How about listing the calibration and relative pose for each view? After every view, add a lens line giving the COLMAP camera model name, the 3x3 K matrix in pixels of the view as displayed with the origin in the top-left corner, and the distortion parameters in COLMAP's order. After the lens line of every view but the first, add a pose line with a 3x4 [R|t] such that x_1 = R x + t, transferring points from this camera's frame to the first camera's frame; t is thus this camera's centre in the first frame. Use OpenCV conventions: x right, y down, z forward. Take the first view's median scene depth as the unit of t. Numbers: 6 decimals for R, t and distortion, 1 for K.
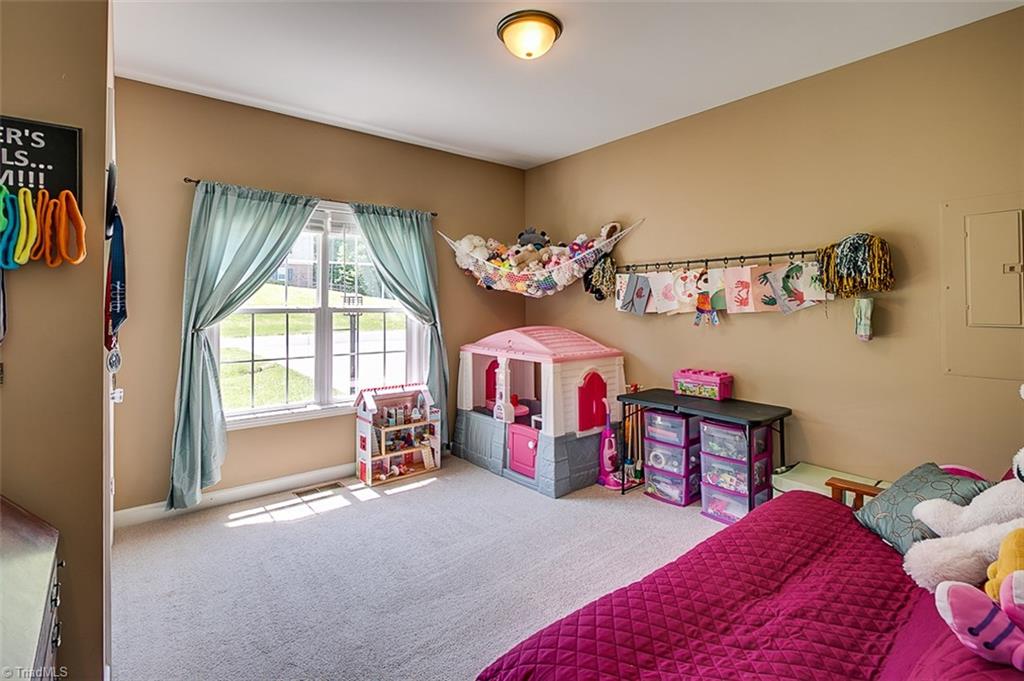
lens RADIAL K [[469.1, 0, 507.2], [0, 469.1, 296.0], [0, 0, 1]] dist [-0.009843, 0.000679]
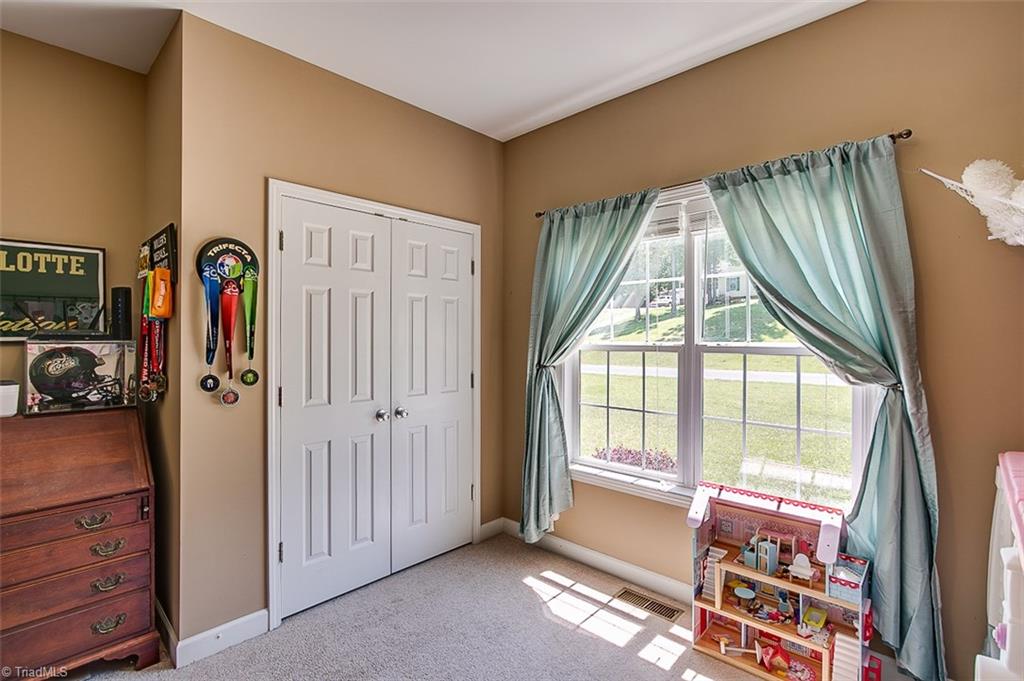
lens RADIAL K [[472.0, 0, 512.0], [0, 472.0, 340.5], [0, 0, 1]] dist [-0.010418, 0.000038]
pose [[0.153295, 0.001747, -0.988179, 0.265038], [0.011671, 0.999925, 0.003578, 0.013528], [0.988112, -0.012081, 0.153263, 0.696829]]
